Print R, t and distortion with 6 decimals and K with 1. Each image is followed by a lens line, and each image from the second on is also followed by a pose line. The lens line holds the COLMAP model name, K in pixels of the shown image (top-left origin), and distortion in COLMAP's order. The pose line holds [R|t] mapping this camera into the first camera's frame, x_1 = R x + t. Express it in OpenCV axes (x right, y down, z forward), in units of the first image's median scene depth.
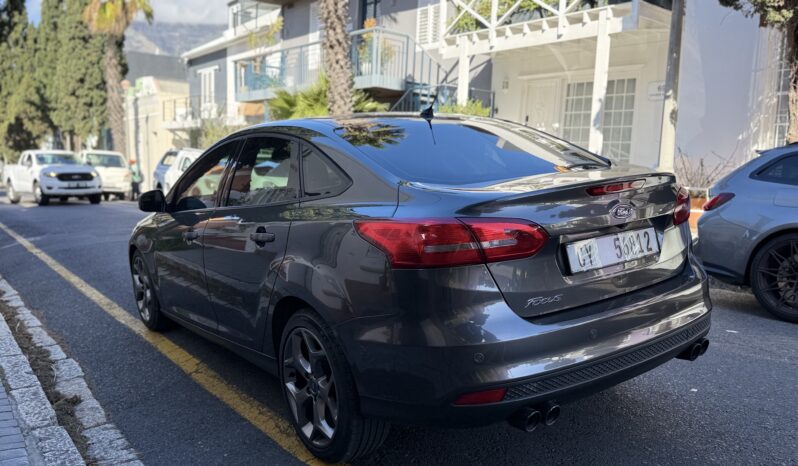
lens RADIAL K [[615.0, 0, 399.0], [0, 615.0, 233.0], [0, 0, 1]] dist [0.007611, -0.059114]
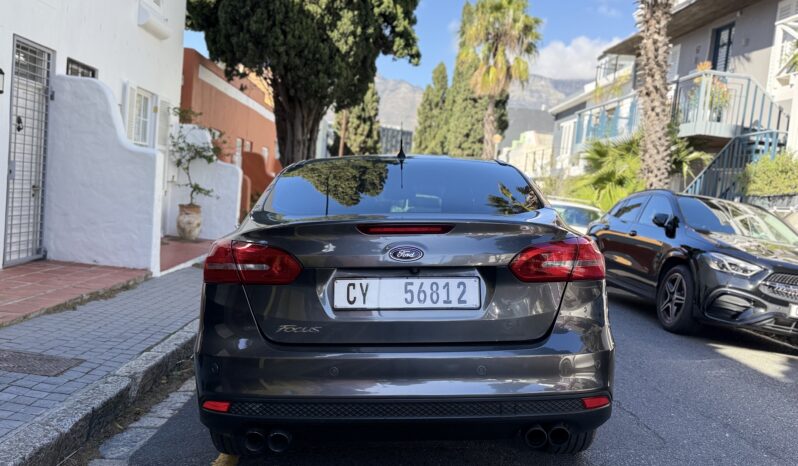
lens RADIAL K [[614.2, 0, 417.8], [0, 614.2, 232.0], [0, 0, 1]] dist [0.008341, -0.108206]
pose [[0.819959, 0.064923, -0.568728, 0.138400], [-0.112737, 0.992404, -0.049249, -0.003045], [0.561210, 0.104499, 0.821050, 0.038076]]
